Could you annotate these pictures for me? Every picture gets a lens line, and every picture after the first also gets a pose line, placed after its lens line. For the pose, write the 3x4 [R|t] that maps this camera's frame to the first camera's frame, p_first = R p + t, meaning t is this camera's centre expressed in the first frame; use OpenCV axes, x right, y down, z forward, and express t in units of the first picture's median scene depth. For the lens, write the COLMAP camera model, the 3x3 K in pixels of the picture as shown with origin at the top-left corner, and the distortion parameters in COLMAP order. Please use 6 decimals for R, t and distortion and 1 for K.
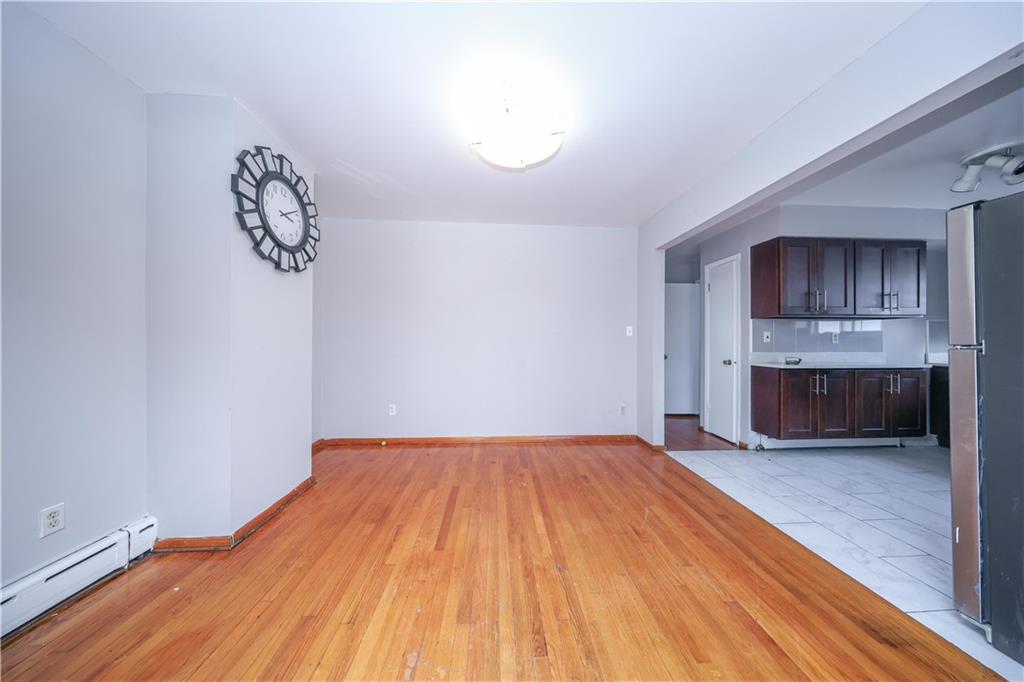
lens RADIAL K [[294.4, 0, 510.2], [0, 294.4, 340.3], [0, 0, 1]] dist [0.000682, -0.000114]
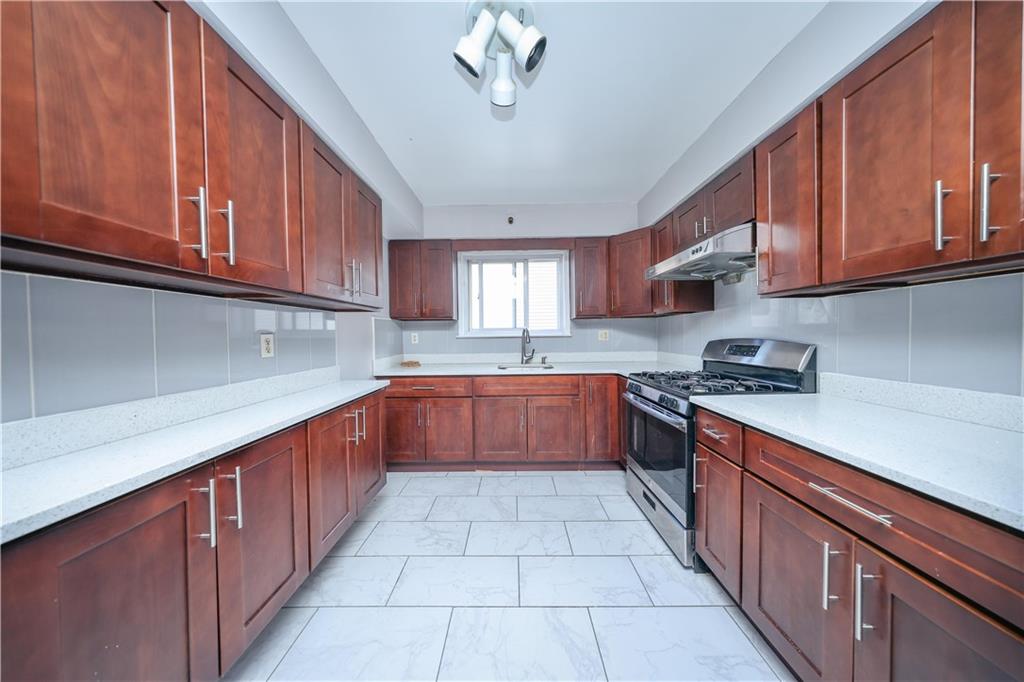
lens RADIAL K [[294.4, 0, 510.2], [0, 294.4, 340.3], [0, 0, 1]] dist [0.000682, -0.000114]
pose [[0.060592, -0.019218, 0.997978, 0.741957], [-0.002427, 0.999809, 0.019401, -0.025242], [-0.998160, -0.003598, 0.060534, 0.659871]]
